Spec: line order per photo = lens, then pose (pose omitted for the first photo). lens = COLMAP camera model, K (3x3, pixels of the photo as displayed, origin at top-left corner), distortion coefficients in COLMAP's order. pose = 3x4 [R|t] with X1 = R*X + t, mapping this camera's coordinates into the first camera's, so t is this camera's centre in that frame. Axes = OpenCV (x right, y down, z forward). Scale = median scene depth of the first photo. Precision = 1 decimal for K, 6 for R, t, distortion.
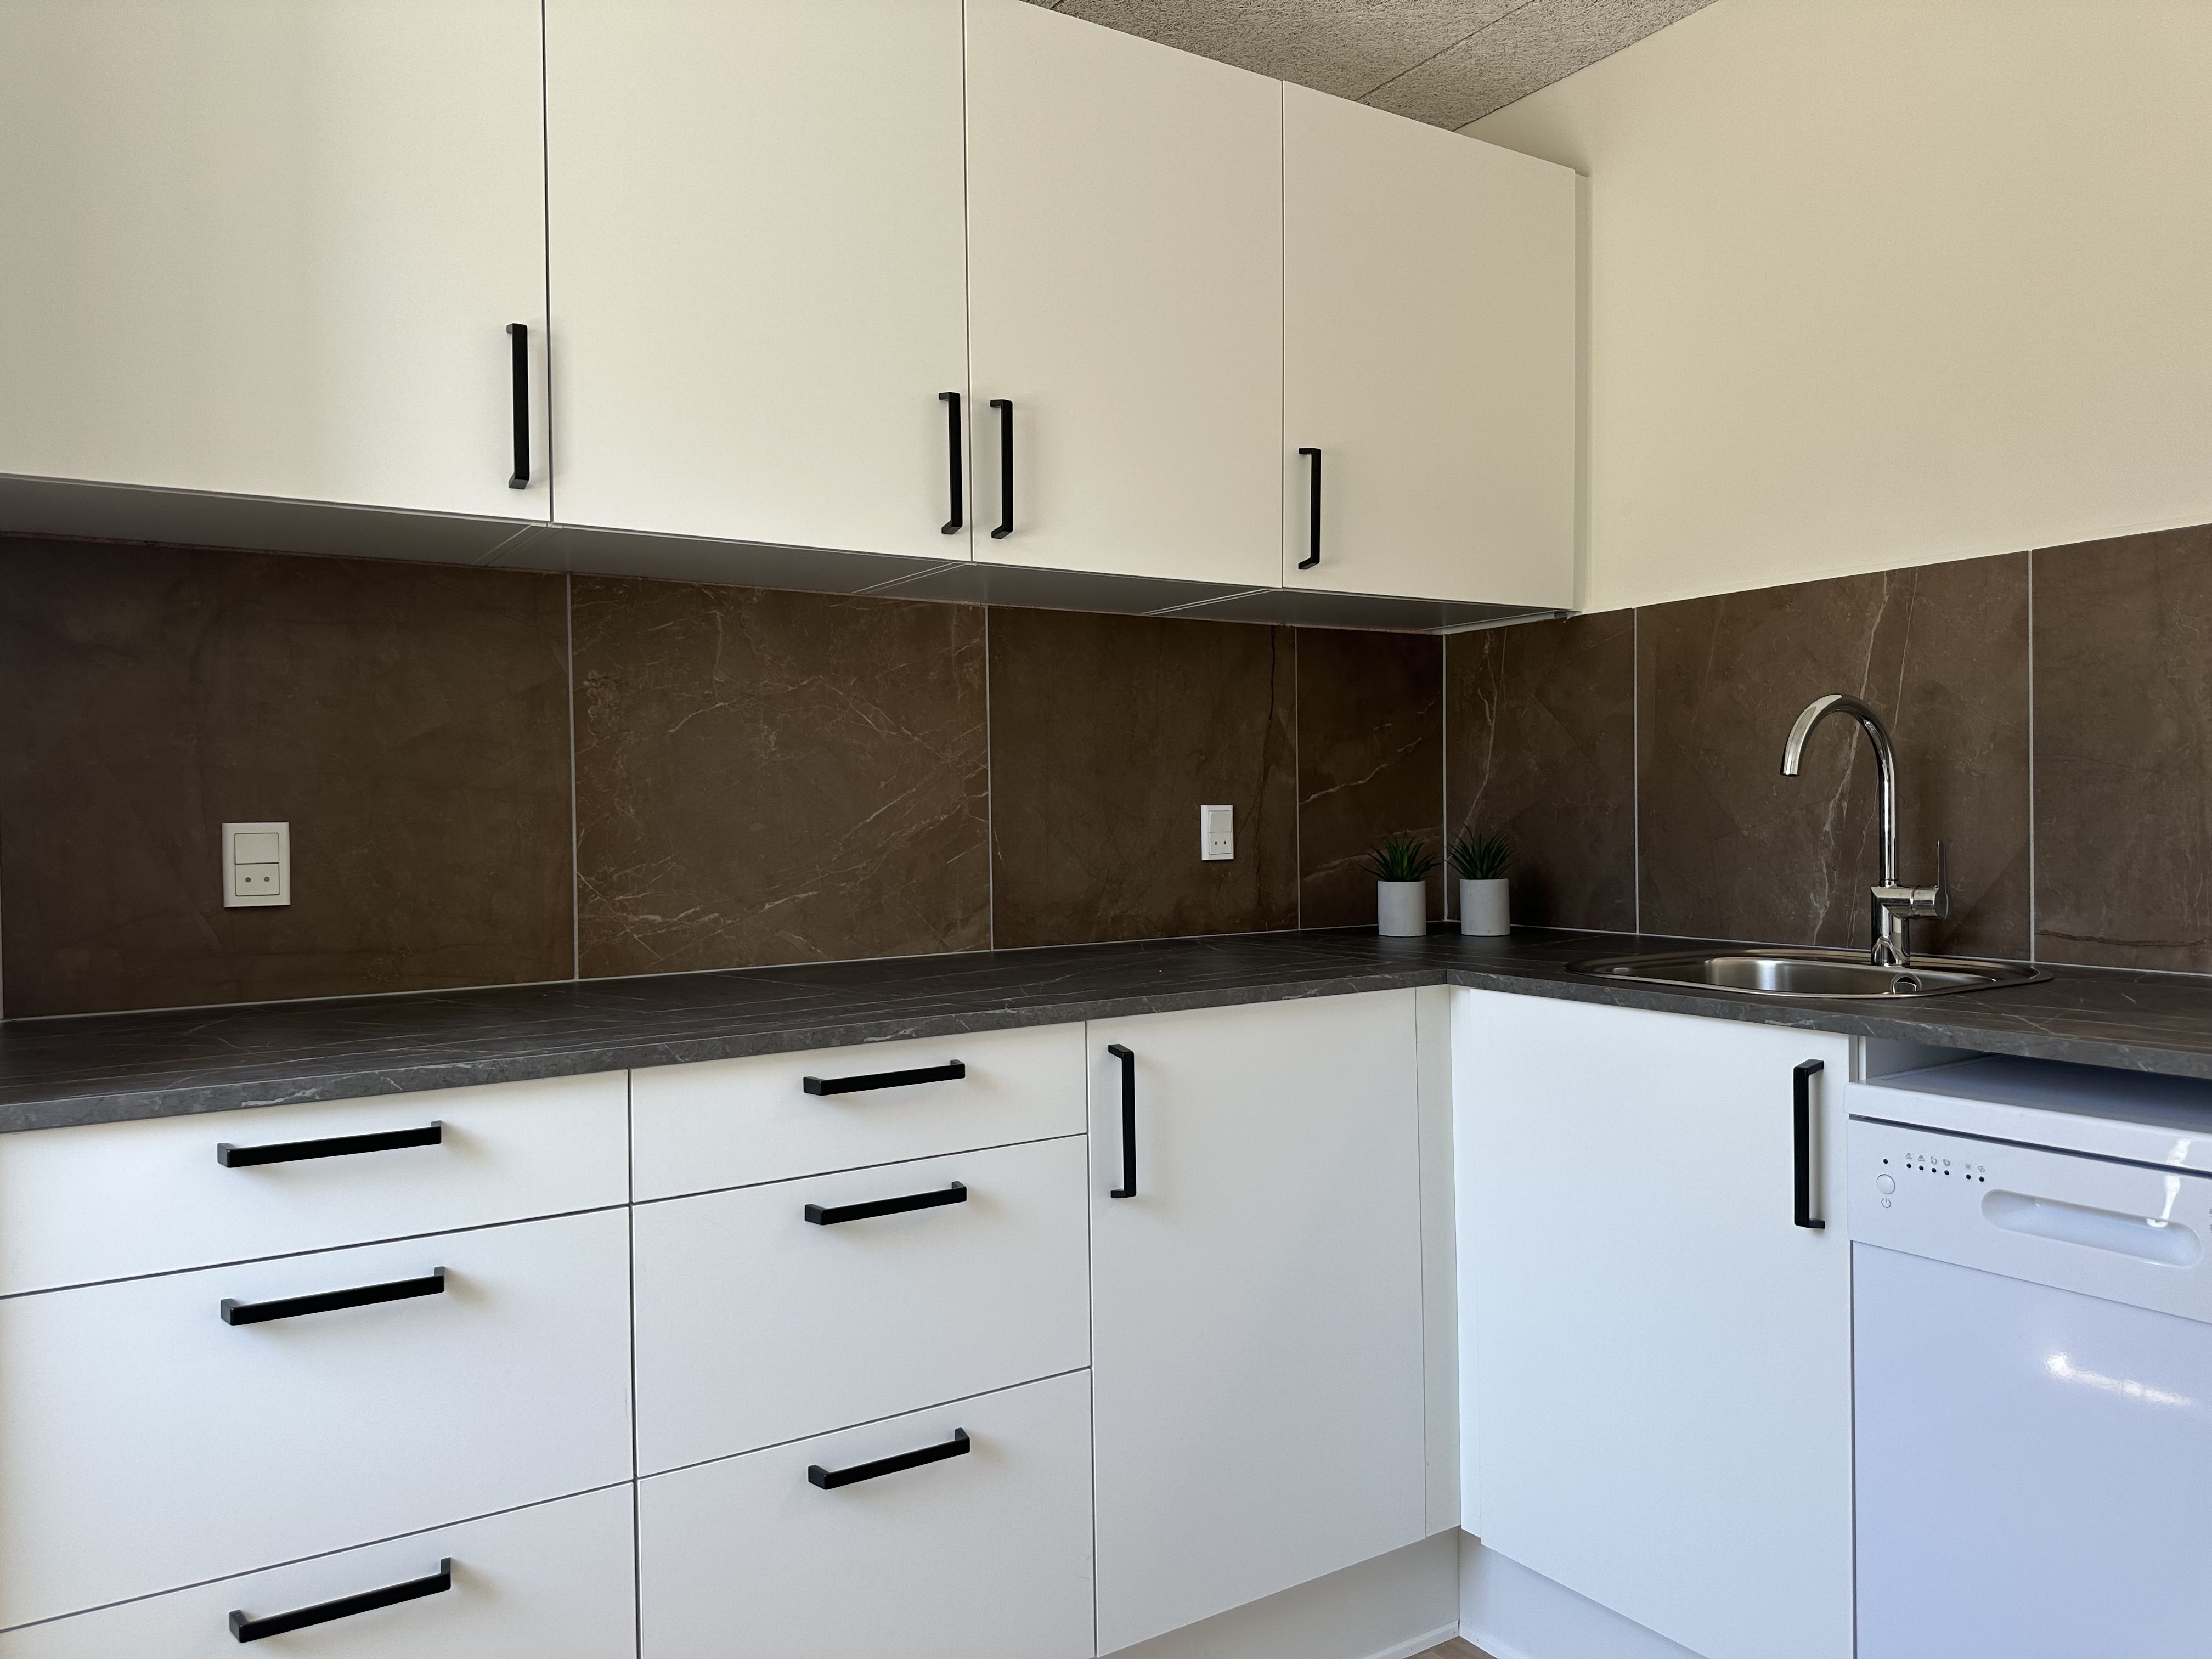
lens RADIAL K [[1551.4, 0, 1106.0], [0, 1551.4, 829.5], [0, 0, 1]] dist [0.173100, -0.310142]
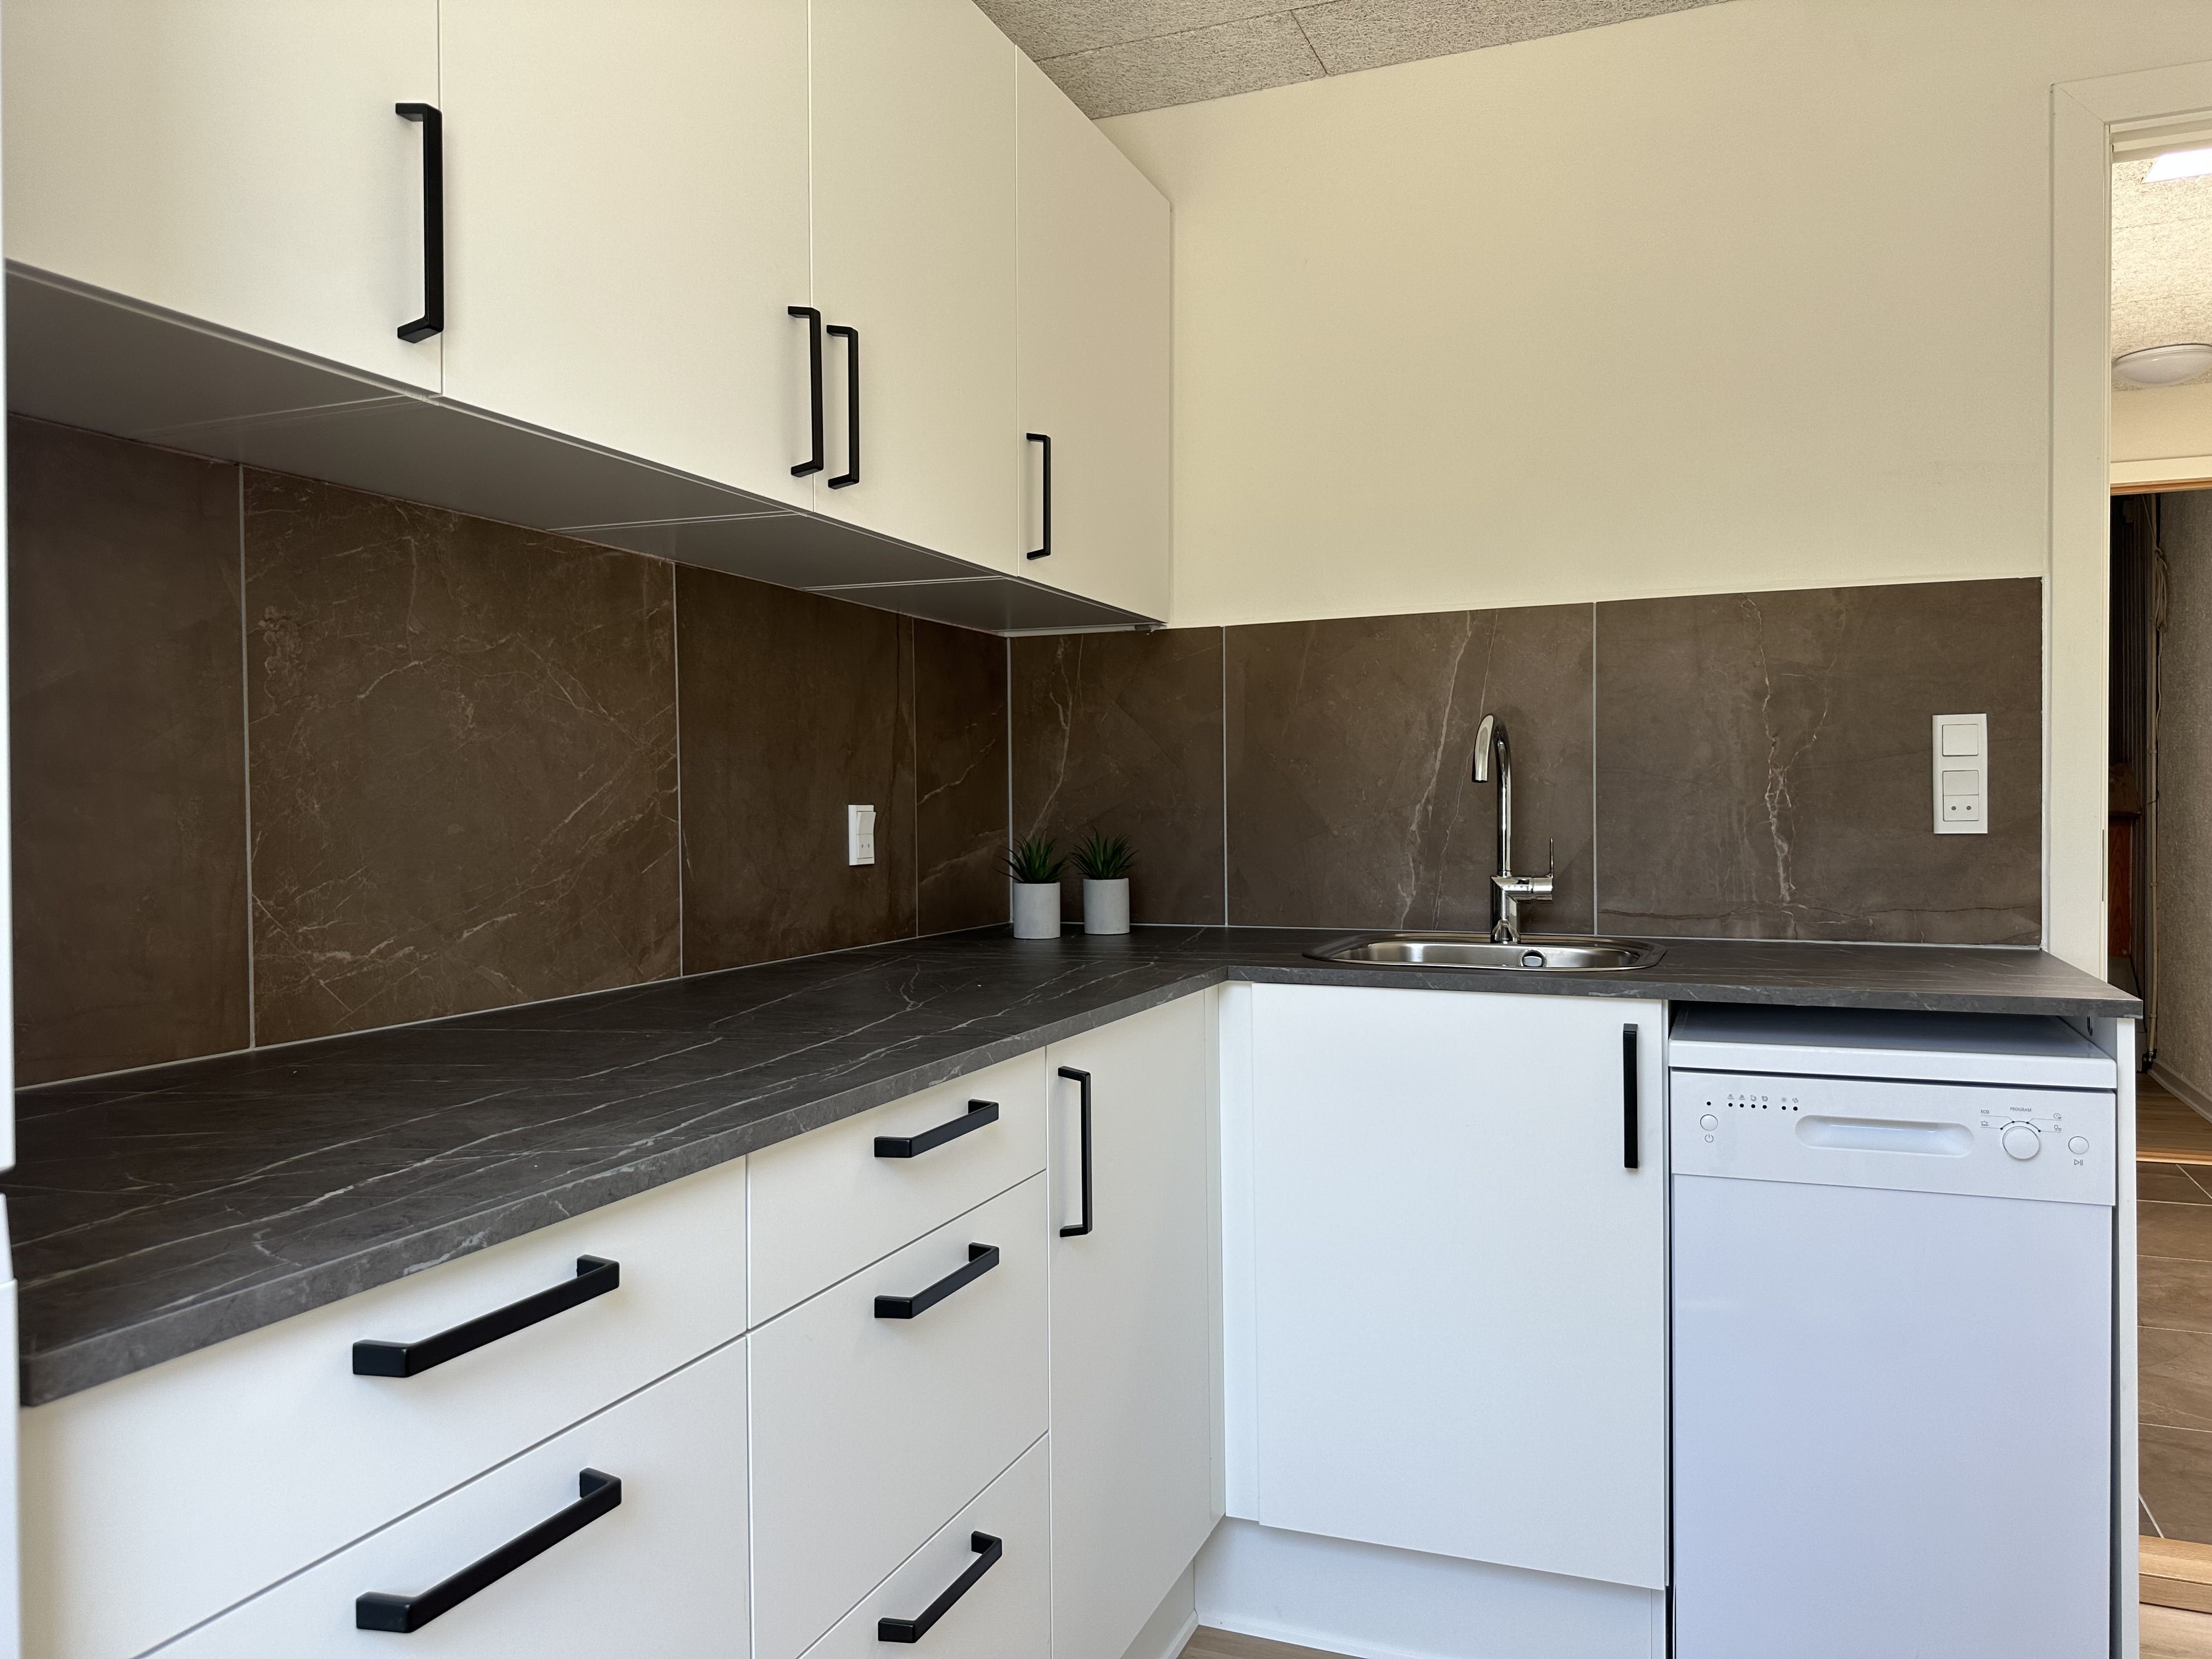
lens RADIAL K [[1551.4, 0, 1106.0], [0, 1551.4, 829.5], [0, 0, 1]] dist [0.173100, -0.310142]
pose [[0.819272, -0.002635, 0.573398, -0.393269], [0.004676, 0.999987, -0.002085, 0.001595], [-0.573385, 0.004389, 0.819274, 0.192749]]
